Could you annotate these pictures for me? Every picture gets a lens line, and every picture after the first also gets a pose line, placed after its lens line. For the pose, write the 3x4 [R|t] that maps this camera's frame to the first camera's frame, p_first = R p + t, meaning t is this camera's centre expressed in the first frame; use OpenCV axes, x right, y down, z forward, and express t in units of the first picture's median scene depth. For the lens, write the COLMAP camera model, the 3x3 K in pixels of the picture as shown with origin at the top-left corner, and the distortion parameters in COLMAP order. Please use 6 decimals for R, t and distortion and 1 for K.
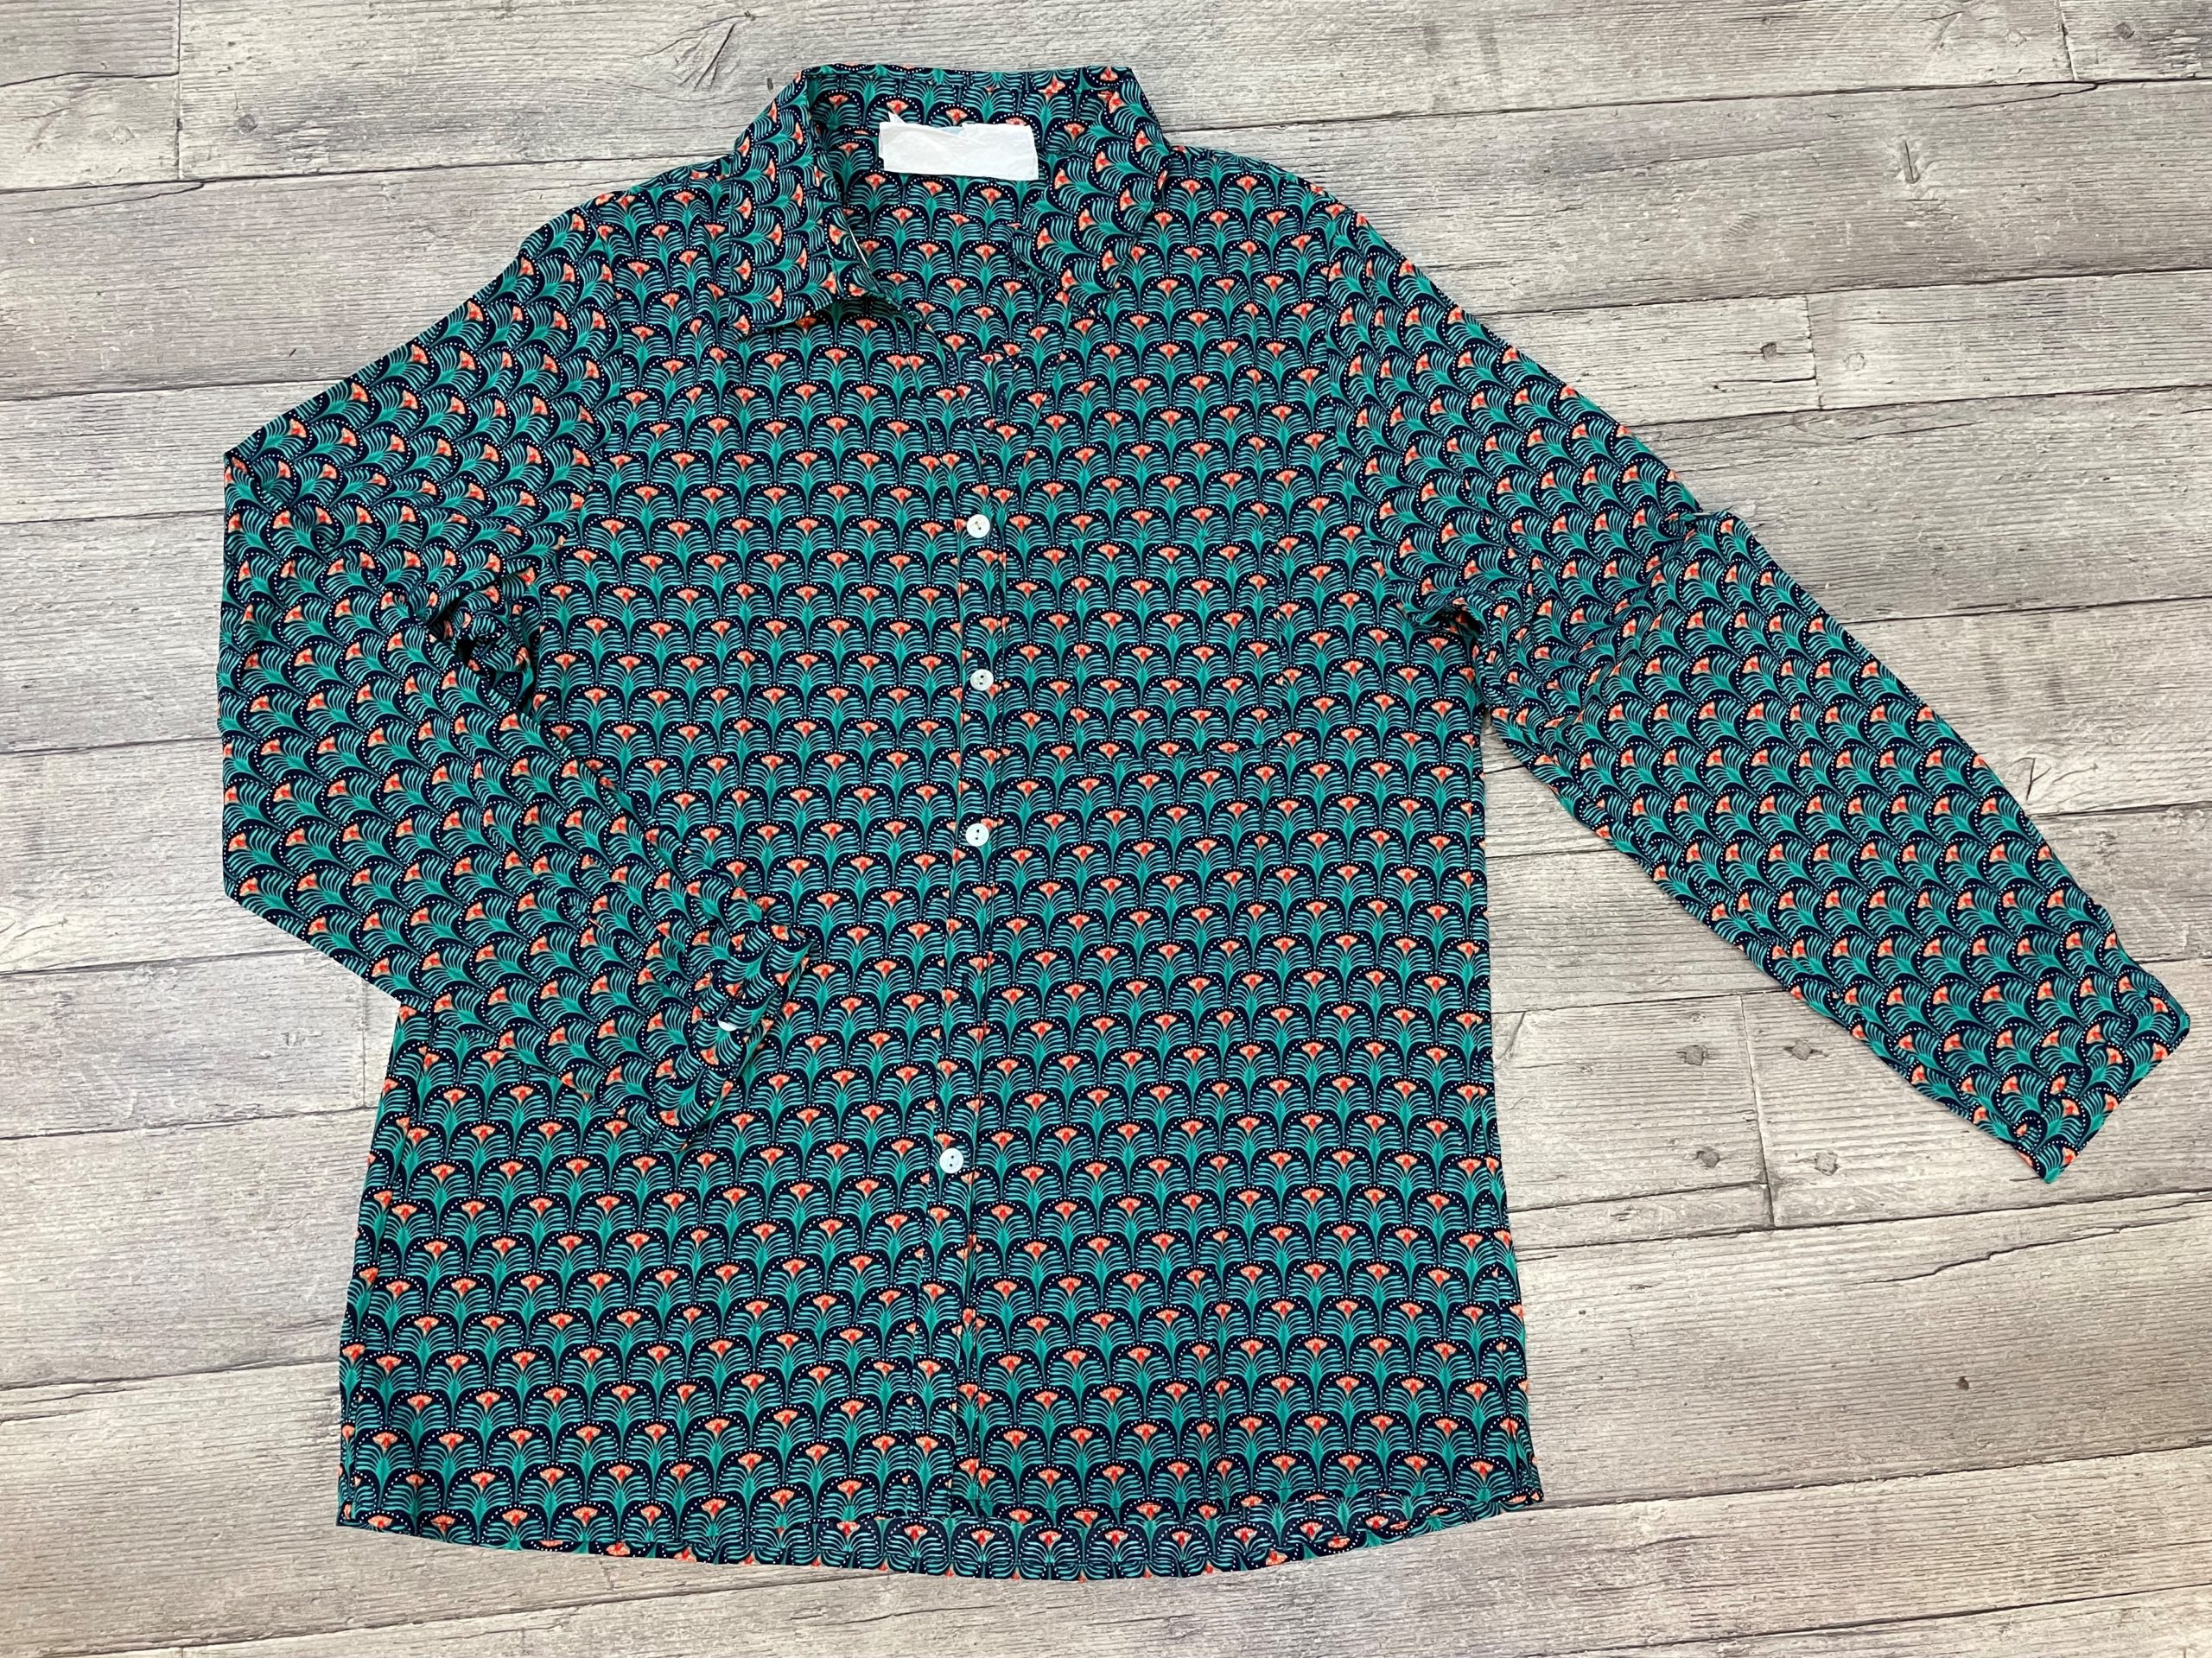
lens RADIAL K [[1672.7, 0, 1103.7], [0, 1672.7, 830.5], [0, 0, 1]] dist [0.013106, -0.001973]
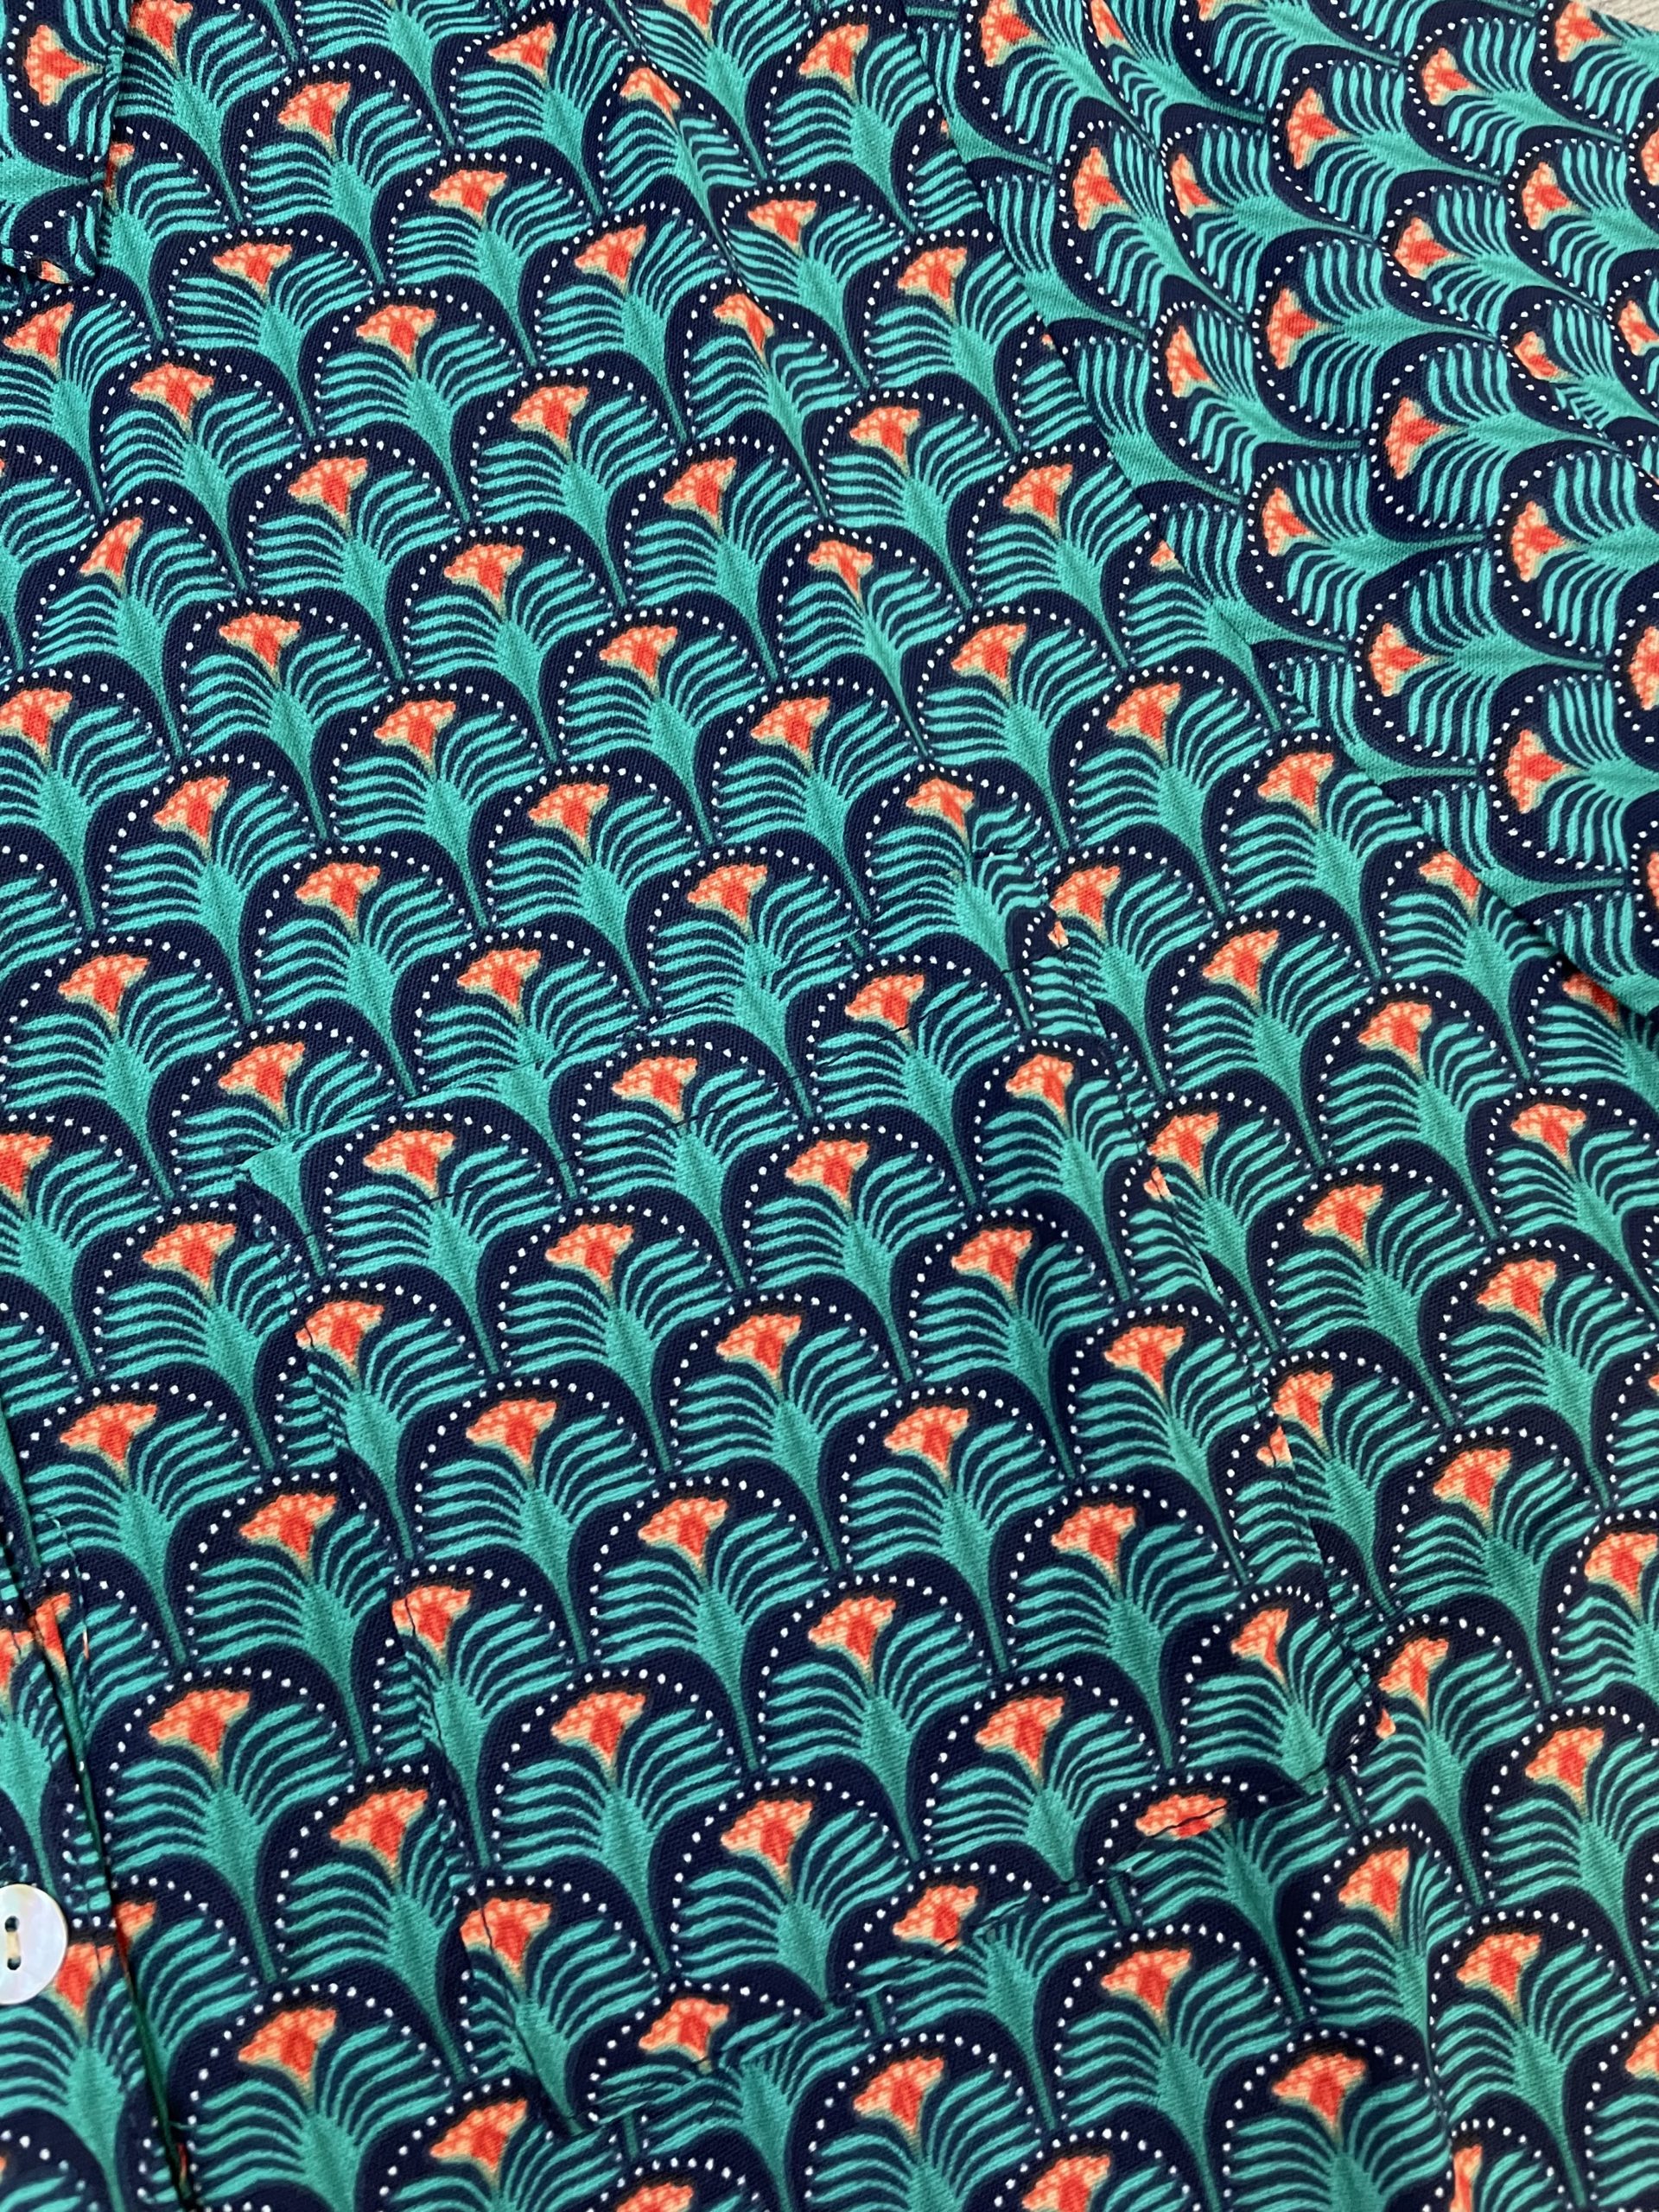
lens RADIAL K [[1672.7, 0, 832.5], [0, 1672.7, 1104.5], [0, 0, 1]] dist [0.013106, -0.001973]
pose [[0.939484, -0.322910, 0.114454, 0.034360], [0.327796, 0.944383, -0.026285, -0.147724], [-0.099601, 0.062212, 0.993081, 0.754644]]
